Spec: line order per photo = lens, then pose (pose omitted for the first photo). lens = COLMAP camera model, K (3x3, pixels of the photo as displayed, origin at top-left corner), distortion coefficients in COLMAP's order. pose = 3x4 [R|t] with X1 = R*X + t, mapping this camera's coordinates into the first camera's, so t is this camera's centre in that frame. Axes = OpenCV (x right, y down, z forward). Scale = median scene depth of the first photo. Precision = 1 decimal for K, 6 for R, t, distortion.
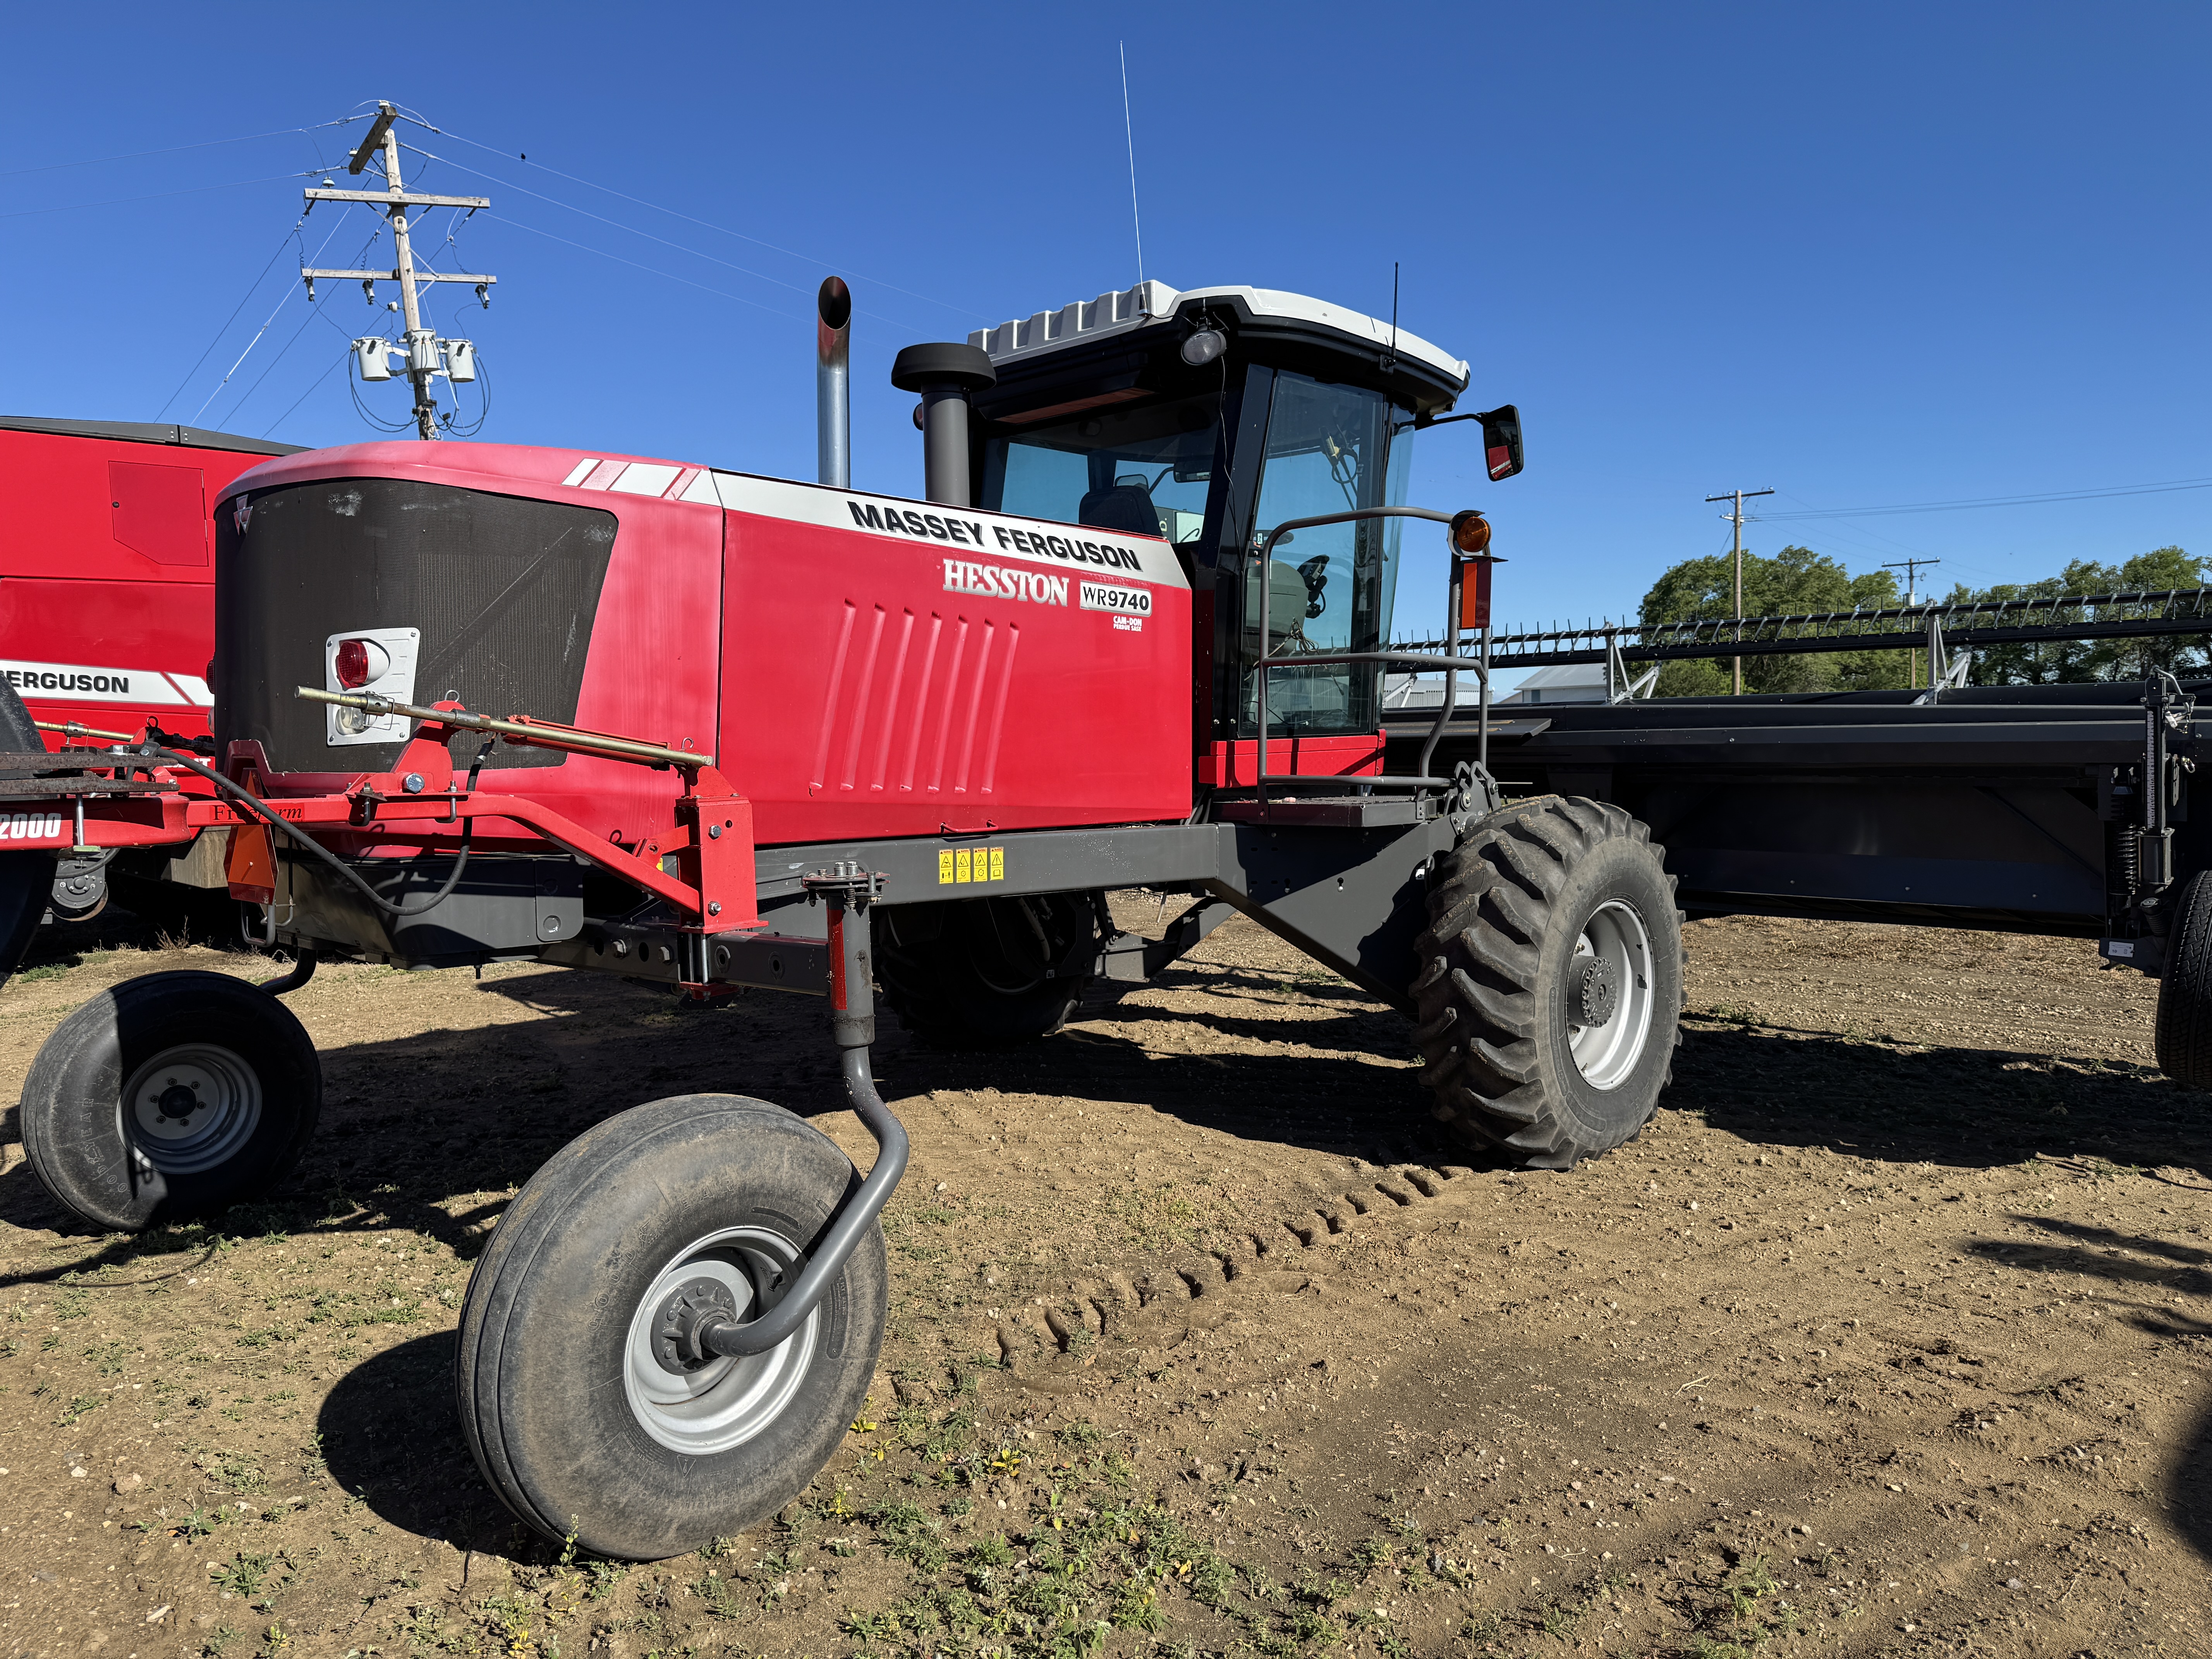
lens RADIAL K [[1545.8, 0, 1110.0], [0, 1545.8, 823.0], [0, 0, 1]] dist [0.142810, -0.216480]
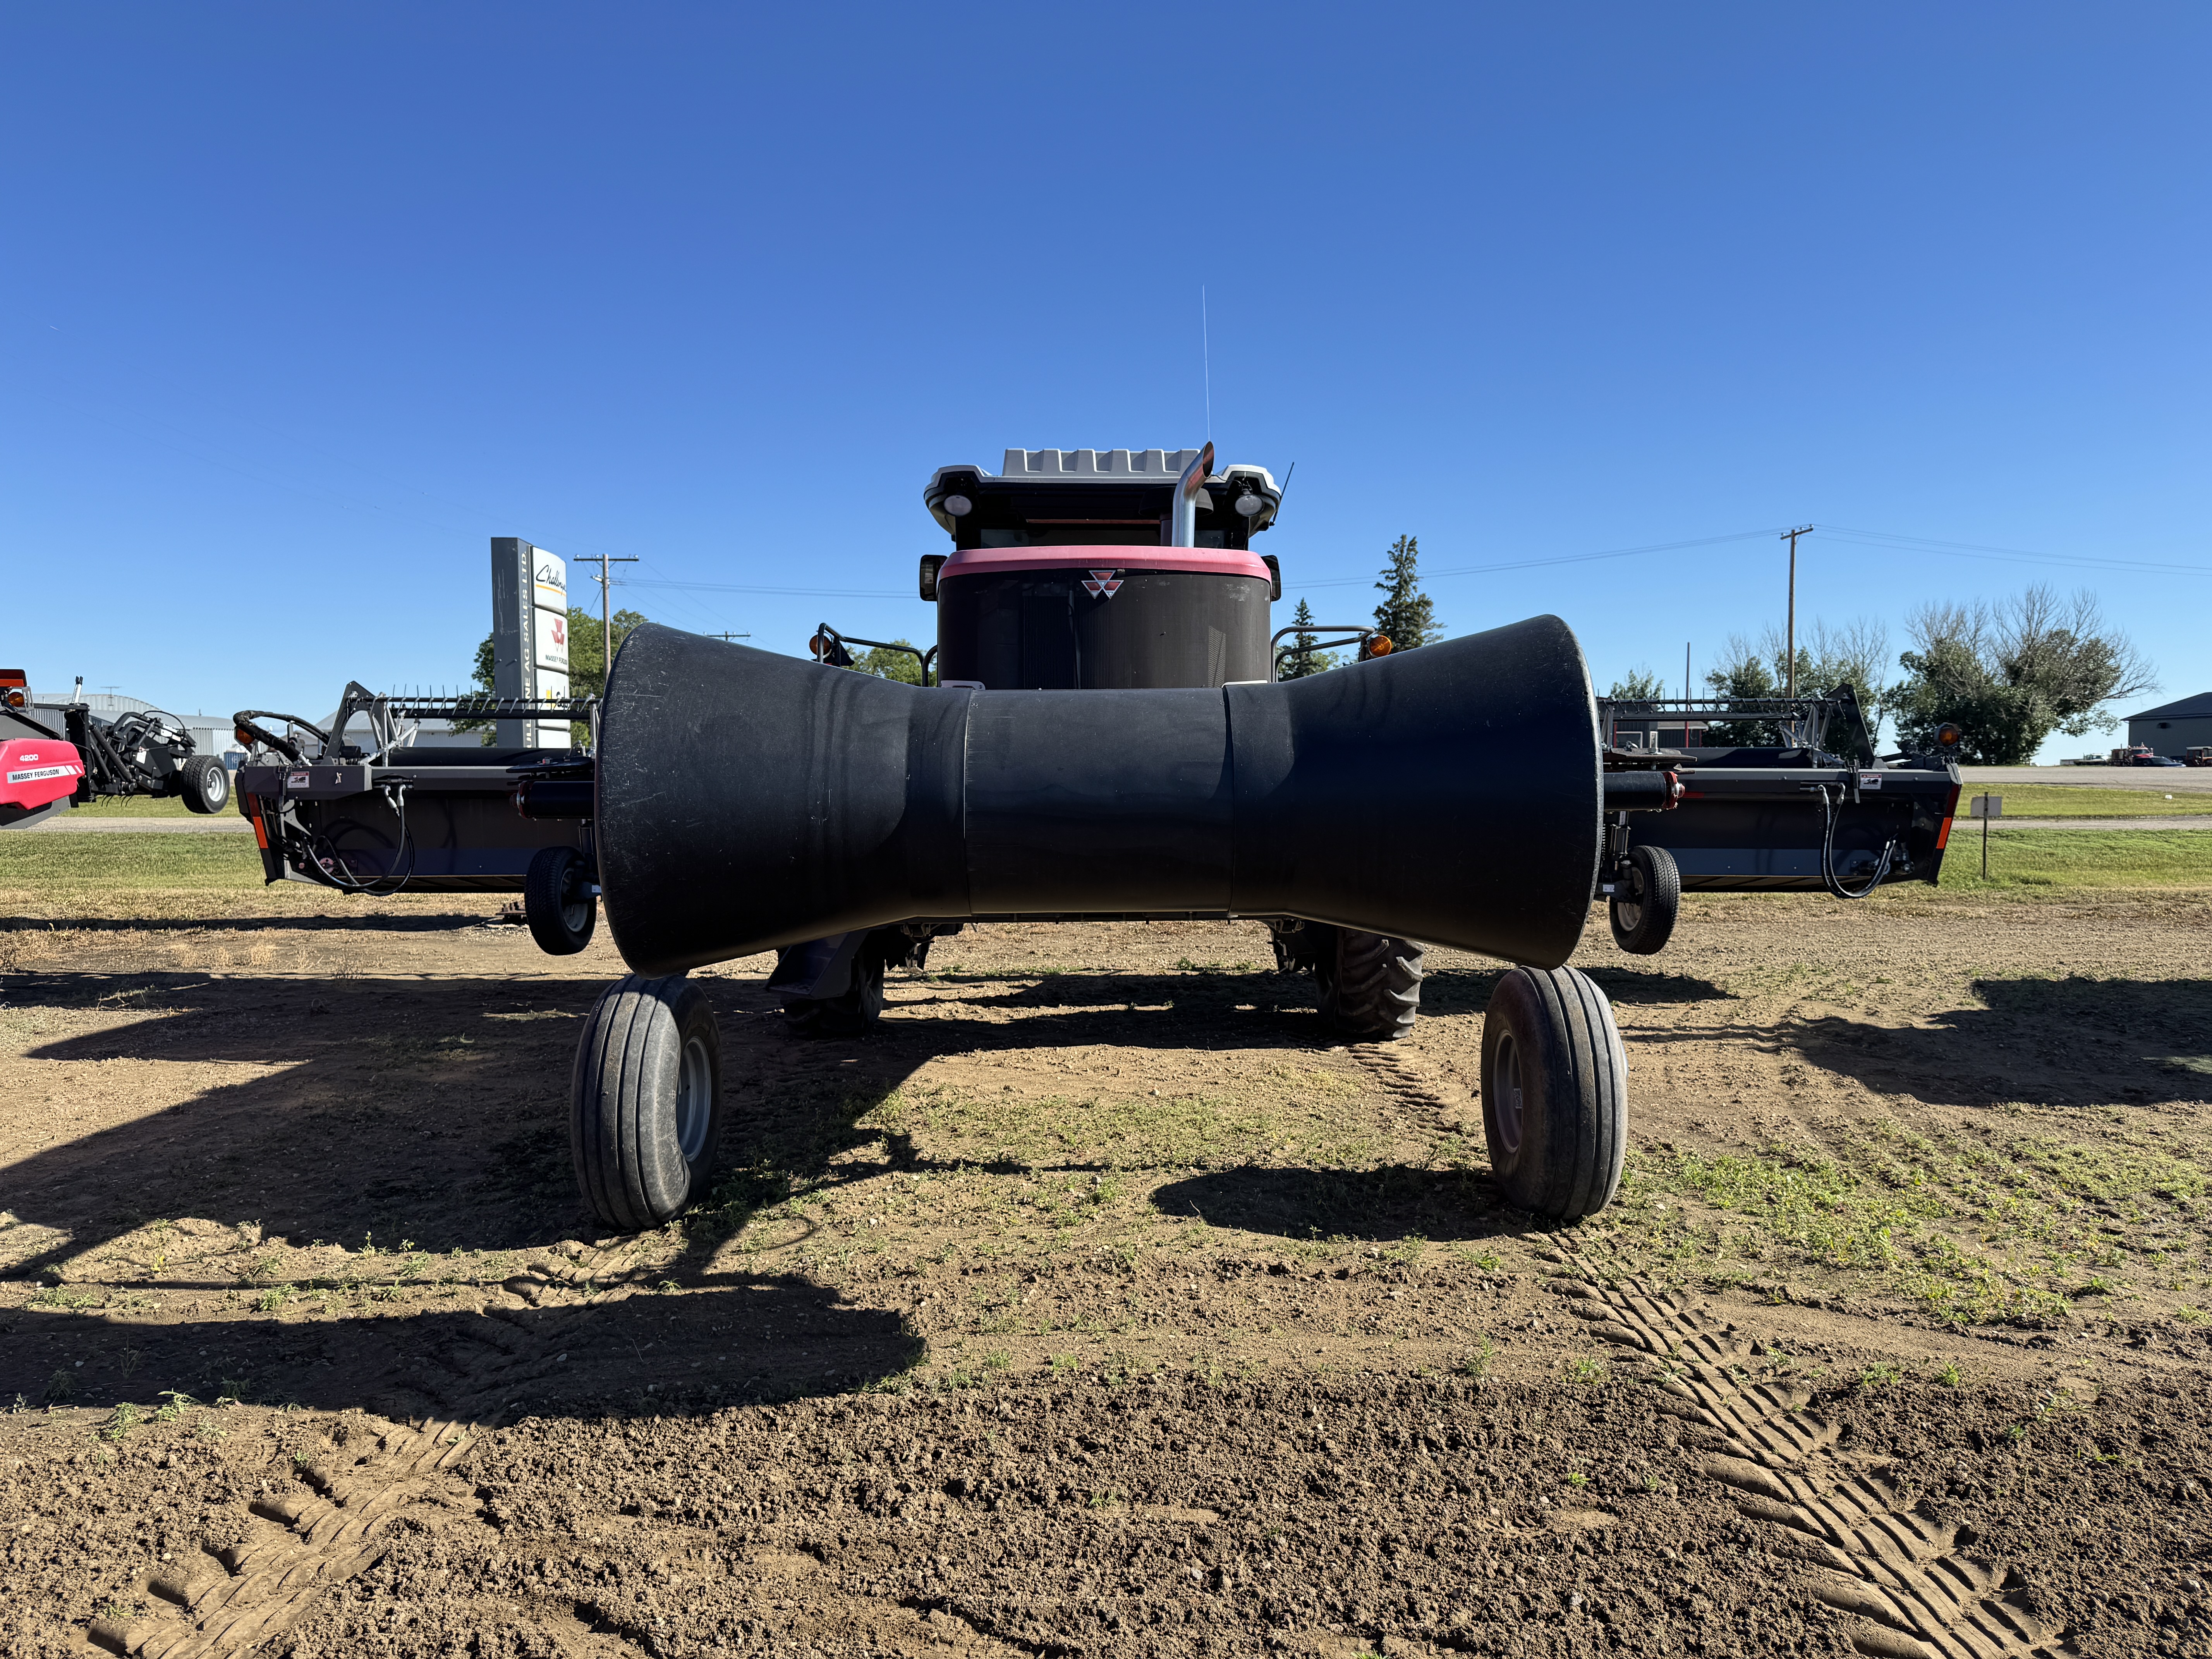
lens RADIAL K [[1545.8, 0, 1110.0], [0, 1545.8, 823.0], [0, 0, 1]] dist [0.142810, -0.216480]
pose [[0.720814, -0.002658, 0.693124, -1.074438], [0.024489, 0.999466, -0.021635, 0.025605], [-0.692696, 0.032569, 0.720494, 0.045229]]
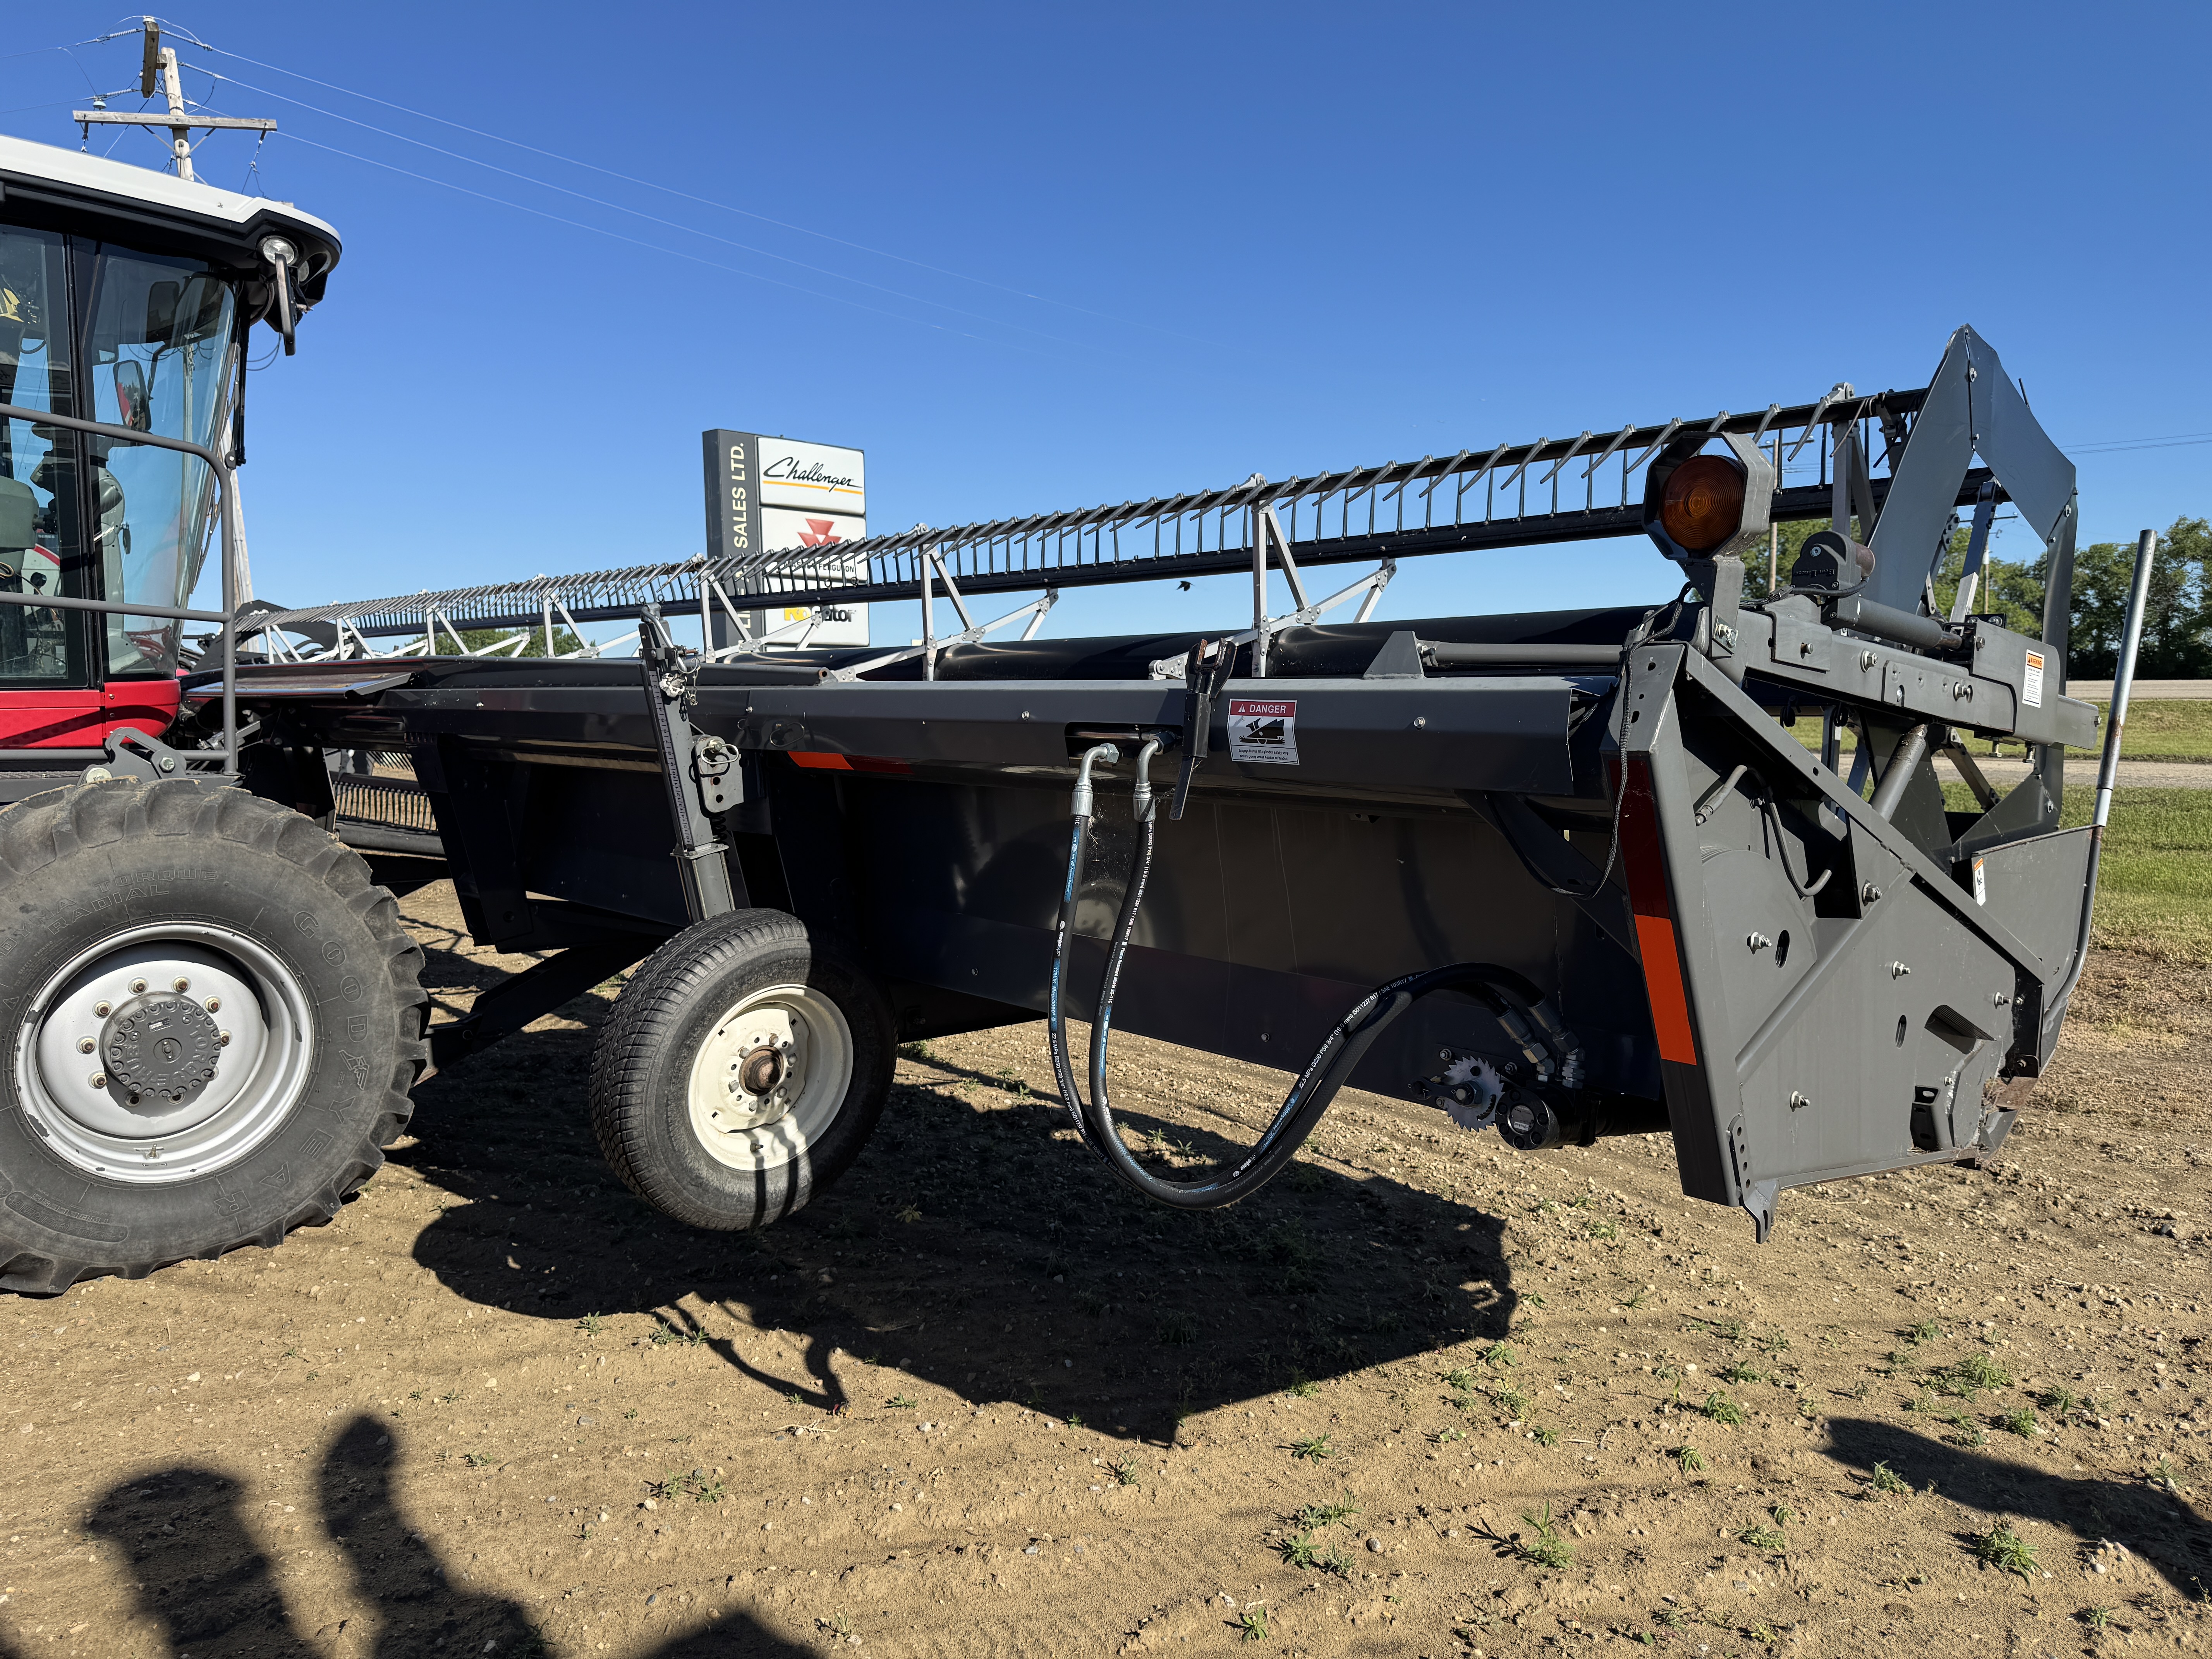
lens RADIAL K [[1569.1, 0, 1096.2], [0, 1569.1, 836.4], [0, 0, 1]] dist [0.035310, -0.039191]
pose [[0.997014, 0.019573, -0.074696, 0.840686], [-0.016855, 0.999179, 0.036845, -0.027376], [0.075356, -0.035476, 0.996525, 0.323940]]
